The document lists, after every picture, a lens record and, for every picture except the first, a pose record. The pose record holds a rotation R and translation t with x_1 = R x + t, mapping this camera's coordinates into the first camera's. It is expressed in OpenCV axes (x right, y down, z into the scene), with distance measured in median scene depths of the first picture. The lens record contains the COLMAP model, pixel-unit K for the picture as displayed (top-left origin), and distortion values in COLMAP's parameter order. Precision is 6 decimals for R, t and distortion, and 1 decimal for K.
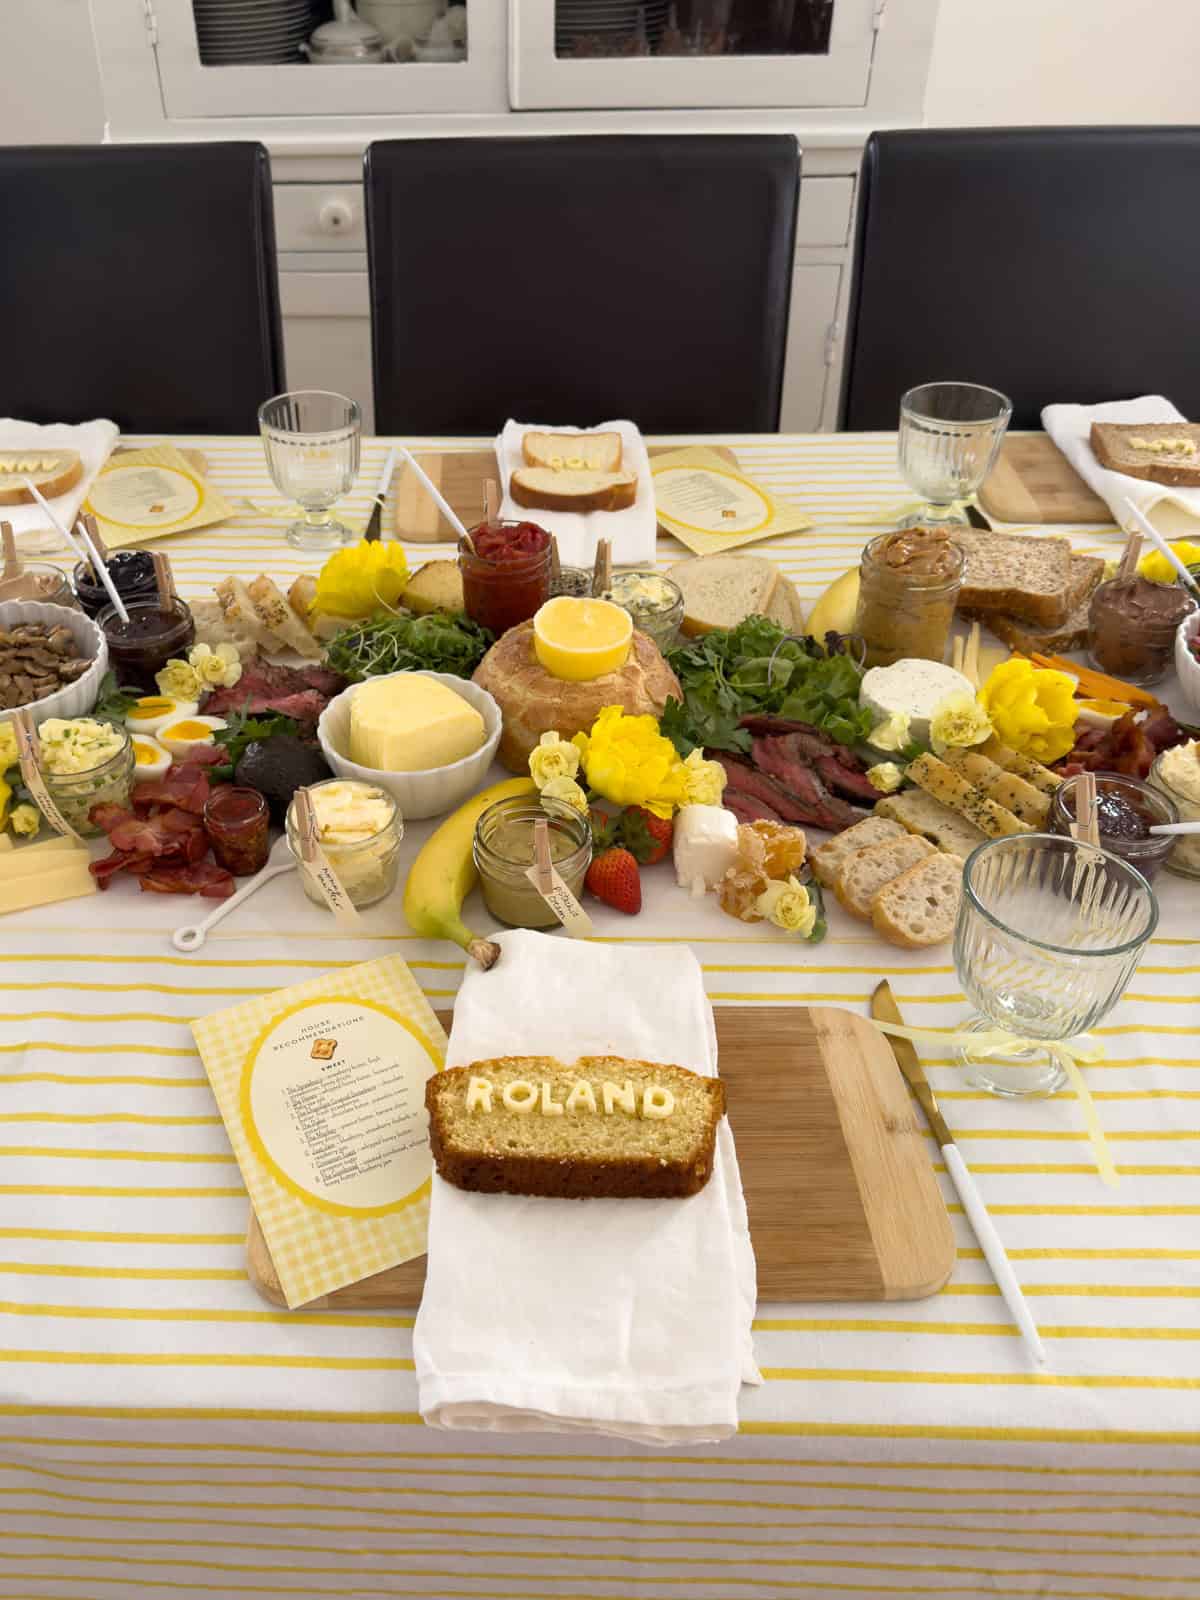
lens RADIAL K [[1349.2, 0, 467.0], [0, 1349.2, 771.6], [0, 0, 1]] dist [0.135287, -0.309926]
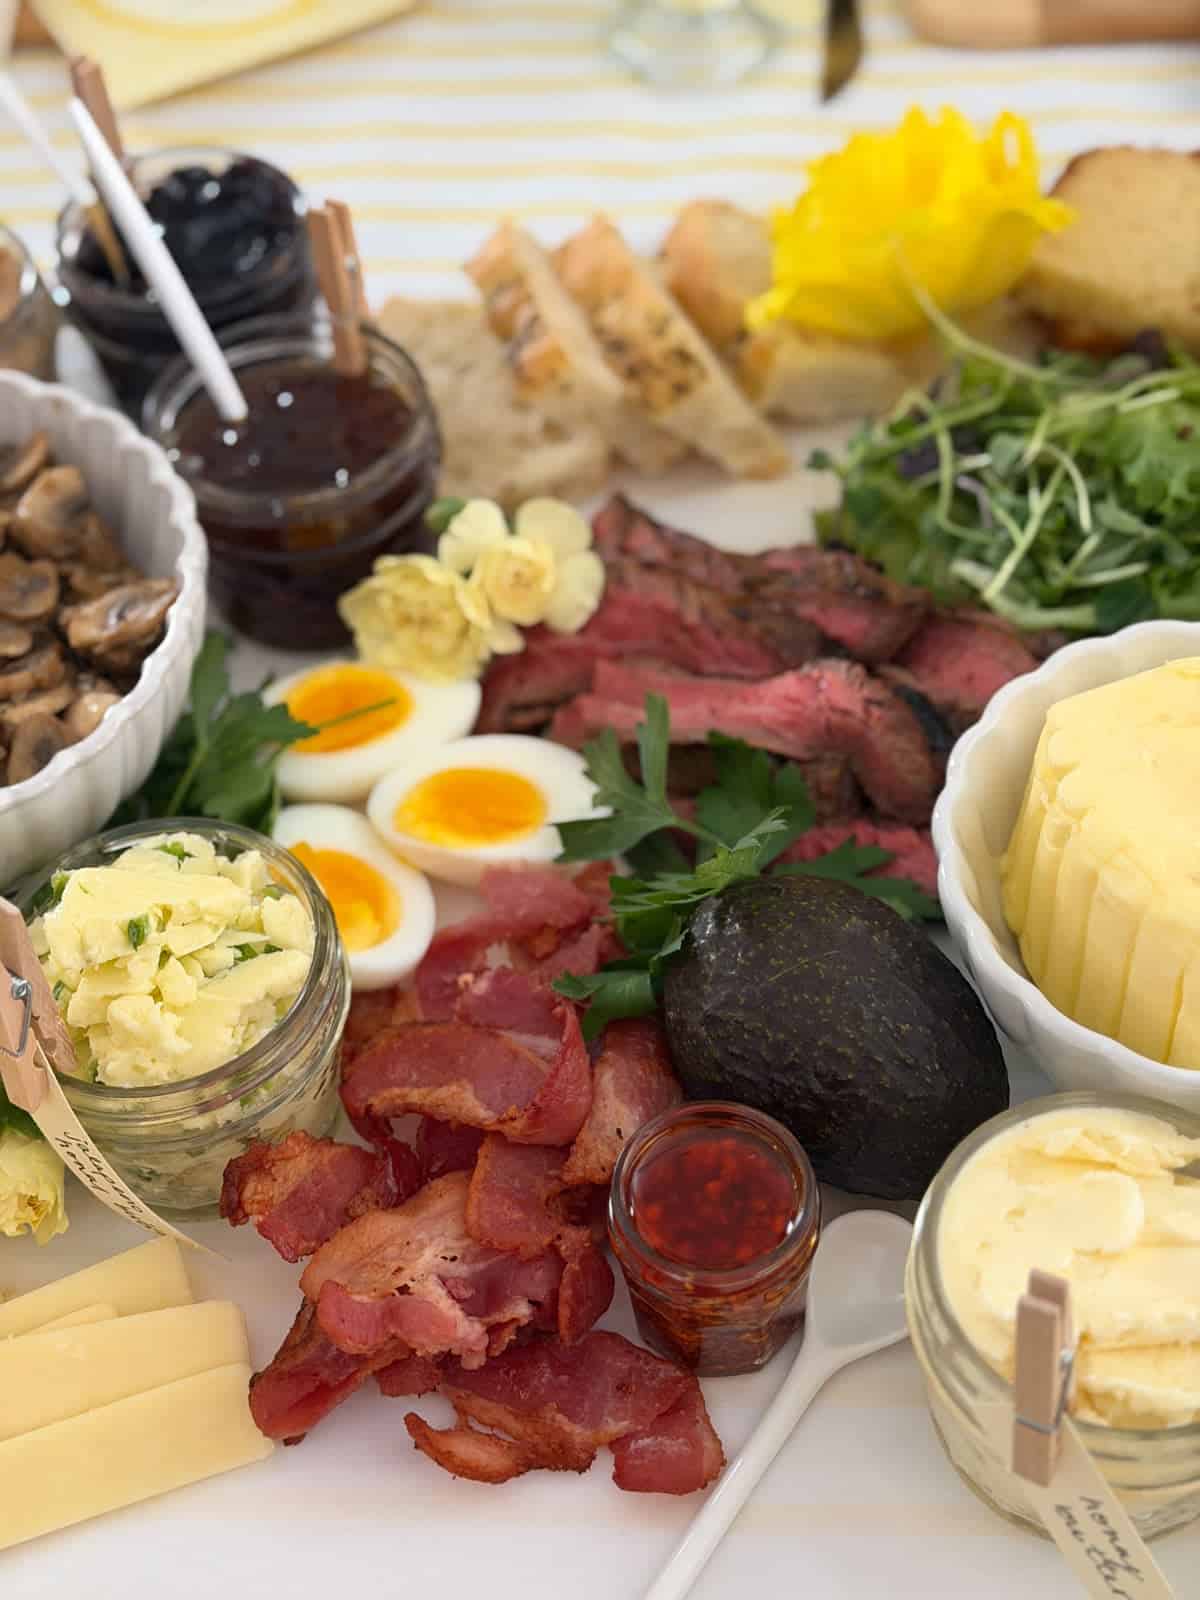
lens RADIAL K [[2241.4, 0, 551.3], [0, 2241.4, 799.9], [0, 0, 1]] dist [0.110158, -0.028563]
pose [[0.999337, -0.021018, -0.029740, -0.198925], [0.027608, 0.969804, 0.242316, -0.188436], [0.023749, -0.242976, 0.969741, 0.559946]]
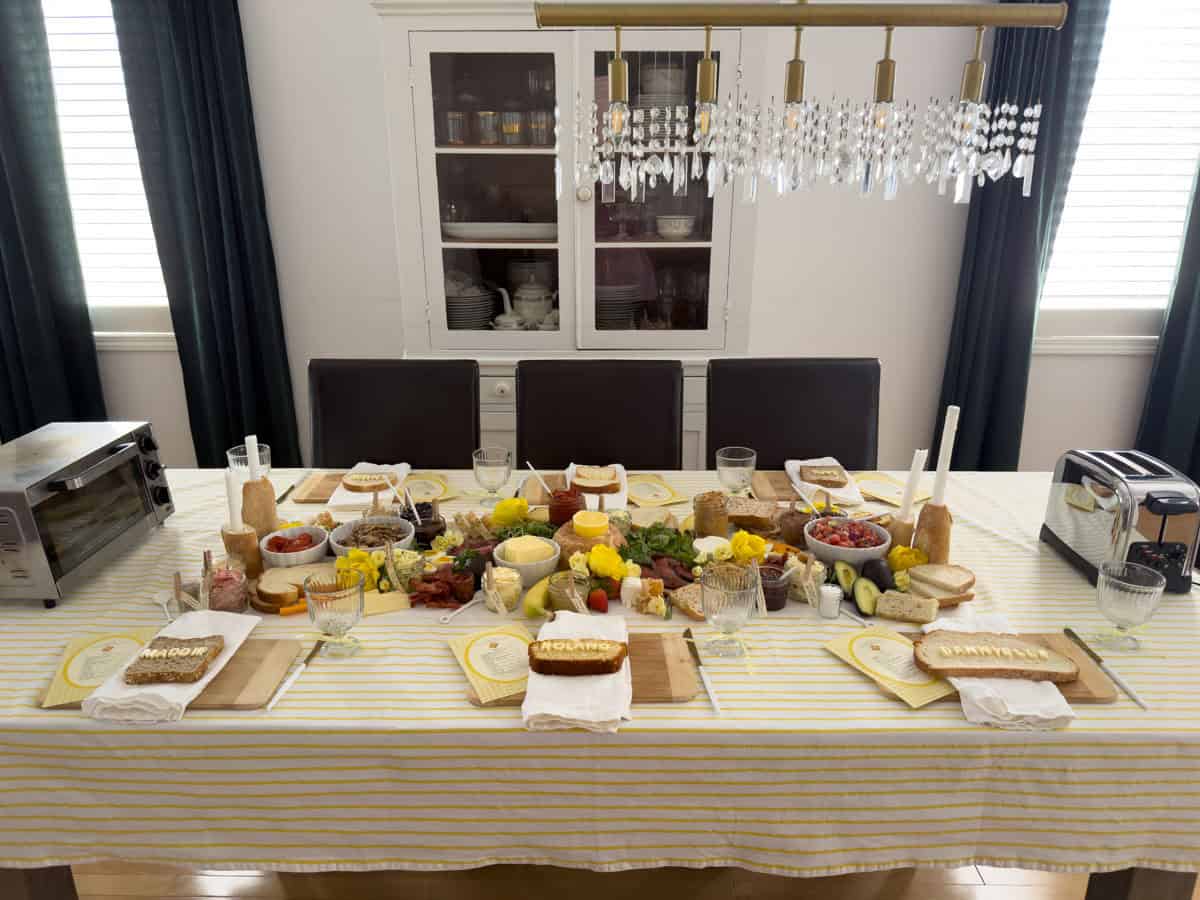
lens RADIAL K [[853.2, 0, 600.0], [0, 853.2, 450.0], [0, 0, 1]] dist [0.101361, -0.000195]
pose [[0.999338, 0.011938, 0.034359, 0.048202], [-0.000258, 0.946906, -0.321512, 0.360155], [-0.036373, 0.321290, 0.946282, -0.788940]]
